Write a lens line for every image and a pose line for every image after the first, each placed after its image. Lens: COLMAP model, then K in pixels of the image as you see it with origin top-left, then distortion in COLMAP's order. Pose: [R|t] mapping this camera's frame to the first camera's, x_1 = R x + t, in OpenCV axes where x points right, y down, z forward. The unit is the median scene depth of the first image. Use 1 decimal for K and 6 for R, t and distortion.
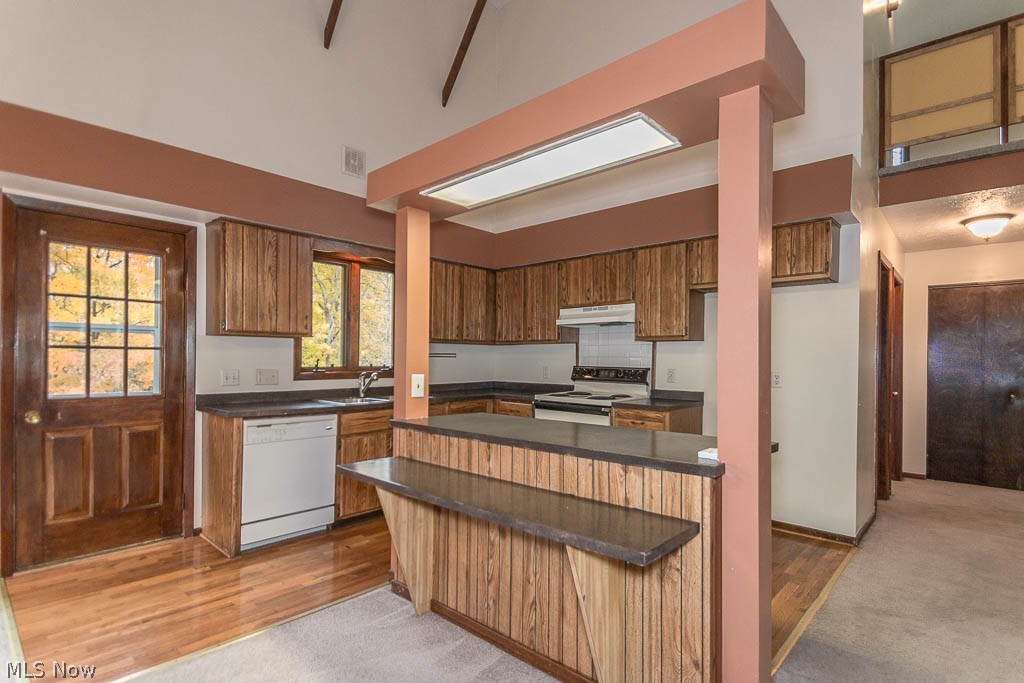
lens RADIAL K [[507.1, 0, 525.8], [0, 507.1, 358.8], [0, 0, 1]] dist [0.020635, -0.014613]
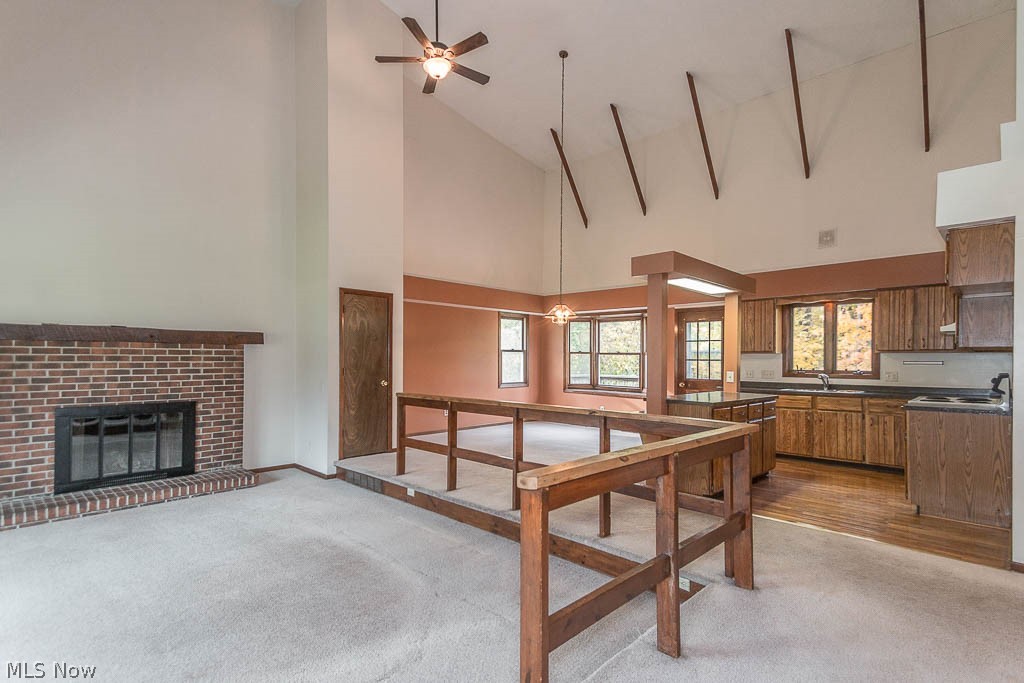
lens RADIAL K [[498.1, 0, 518.4], [0, 498.1, 358.8], [0, 0, 1]] dist [0.079628, -0.034185]
pose [[-0.034588, -0.007584, -0.999373, 1.371785], [-0.006940, 0.999949, -0.007348, -0.001462], [0.999378, 0.006681, -0.034639, 0.128022]]
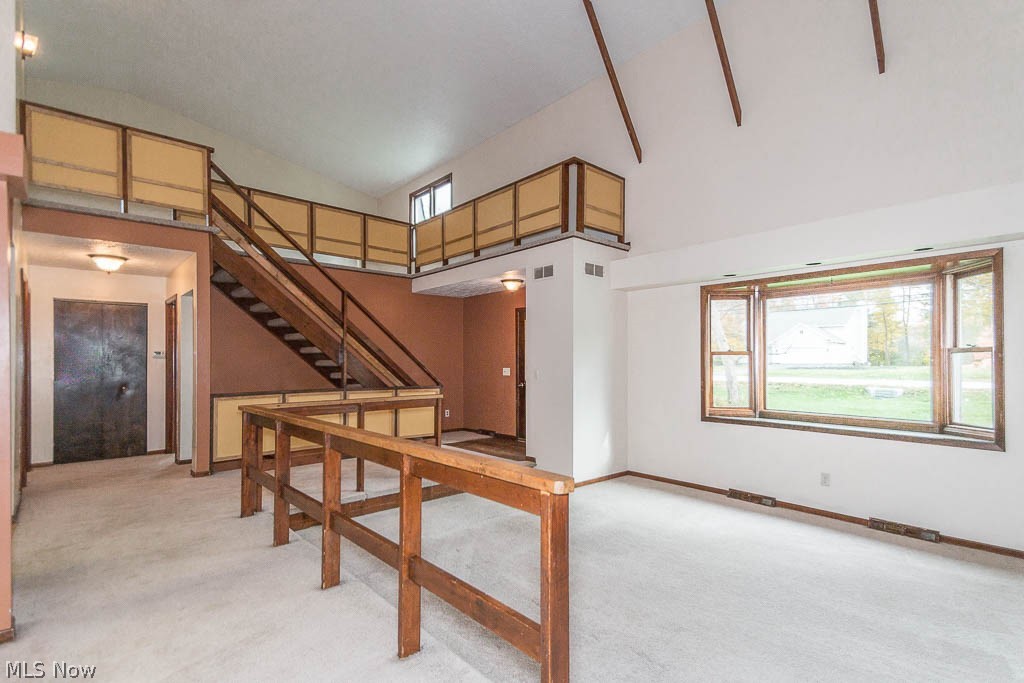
lens RADIAL K [[500.6, 0, 521.9], [0, 500.6, 363.2], [0, 0, 1]] dist [0.029433, -0.000386]
pose [[0.113114, -0.008330, 0.993547, -0.330845], [0.001294, 0.999965, 0.008237, -0.004278], [-0.993581, 0.000354, 0.113121, -0.248057]]
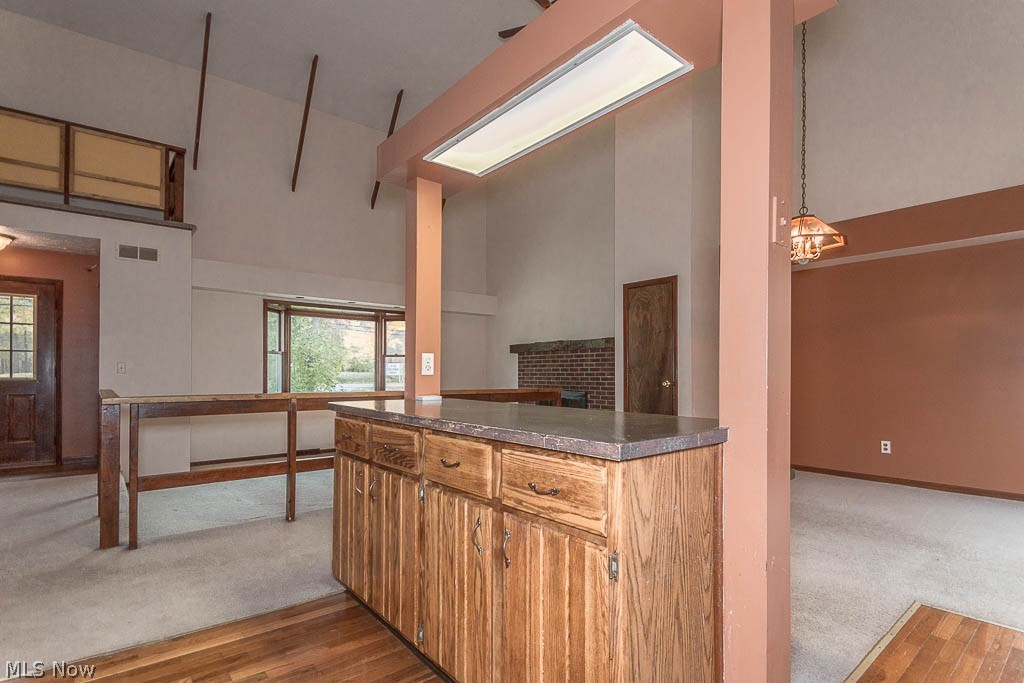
lens RADIAL K [[508.0, 0, 519.4], [0, 508.0, 373.7], [0, 0, 1]] dist [0.031879, -0.025278]
pose [[-0.989793, -0.013267, 0.141893, -0.041120], [-0.013584, 0.999907, -0.001263, 0.048985], [-0.141863, -0.003178, -0.989881, 1.087089]]
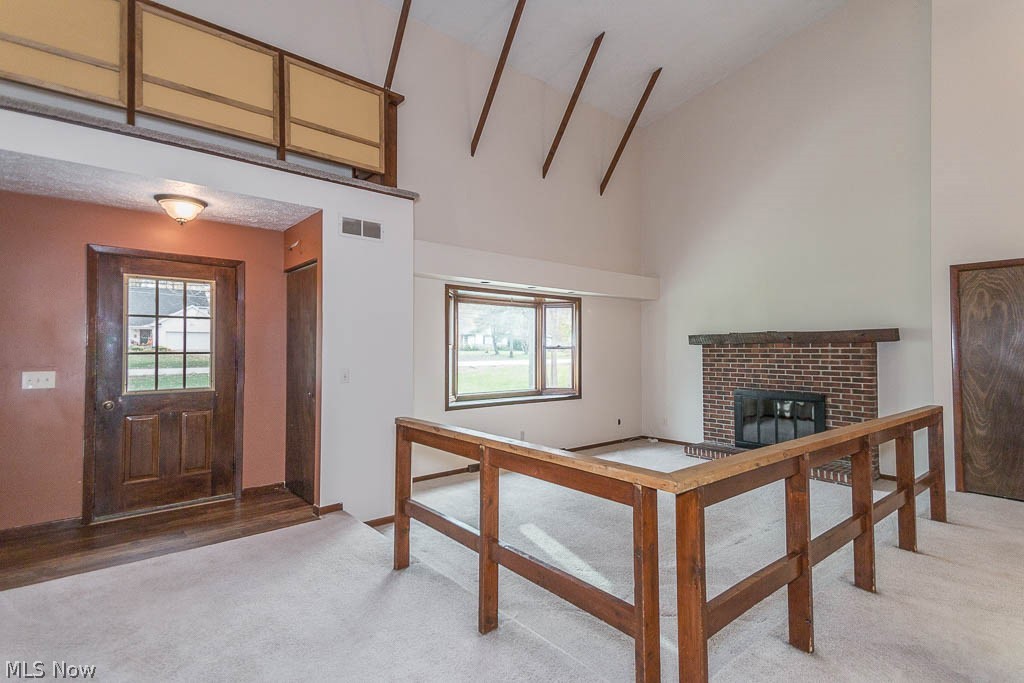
lens RADIAL K [[496.0, 0, 517.5], [0, 496.0, 341.7], [0, 0, 1]] dist [0.047047, -0.000286]
pose [[-0.990984, -0.010944, 0.133535, 0.711904], [-0.013433, 0.999752, -0.017752, -0.011455], [-0.133307, -0.019386, -0.990885, 0.852615]]
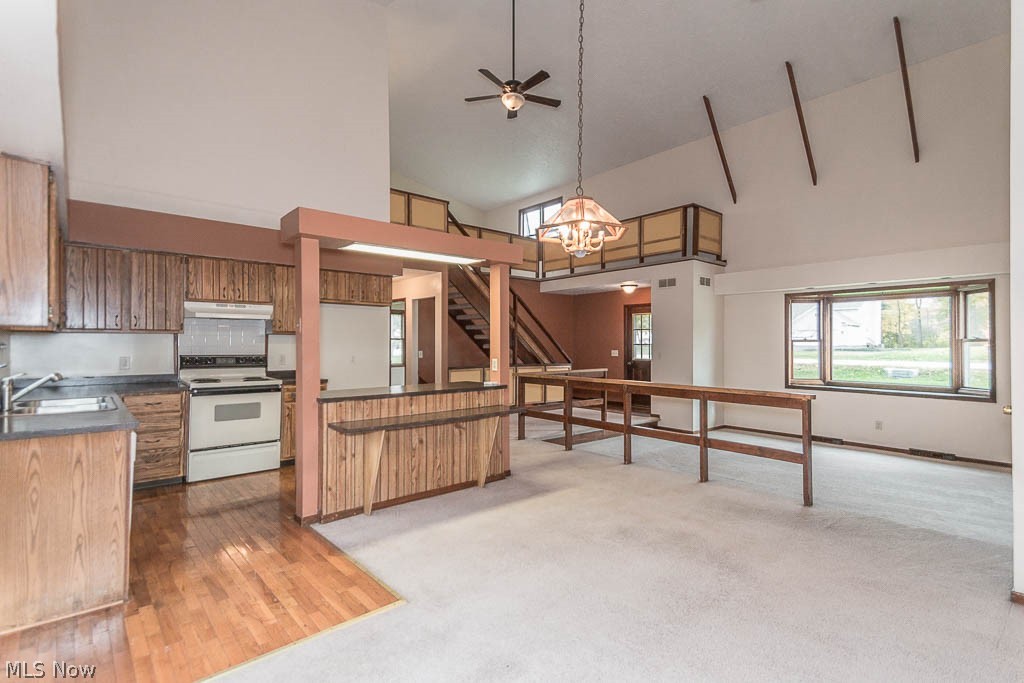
lens RADIAL K [[500.6, 0, 516.5], [0, 500.6, 343.9], [0, 0, 1]] dist [0.046592, -0.020330]
pose [[0.131931, -0.008739, 0.991220, -1.029287], [-0.001746, 0.999958, 0.009048, -0.024359], [-0.991257, -0.002925, 0.131910, 0.211734]]
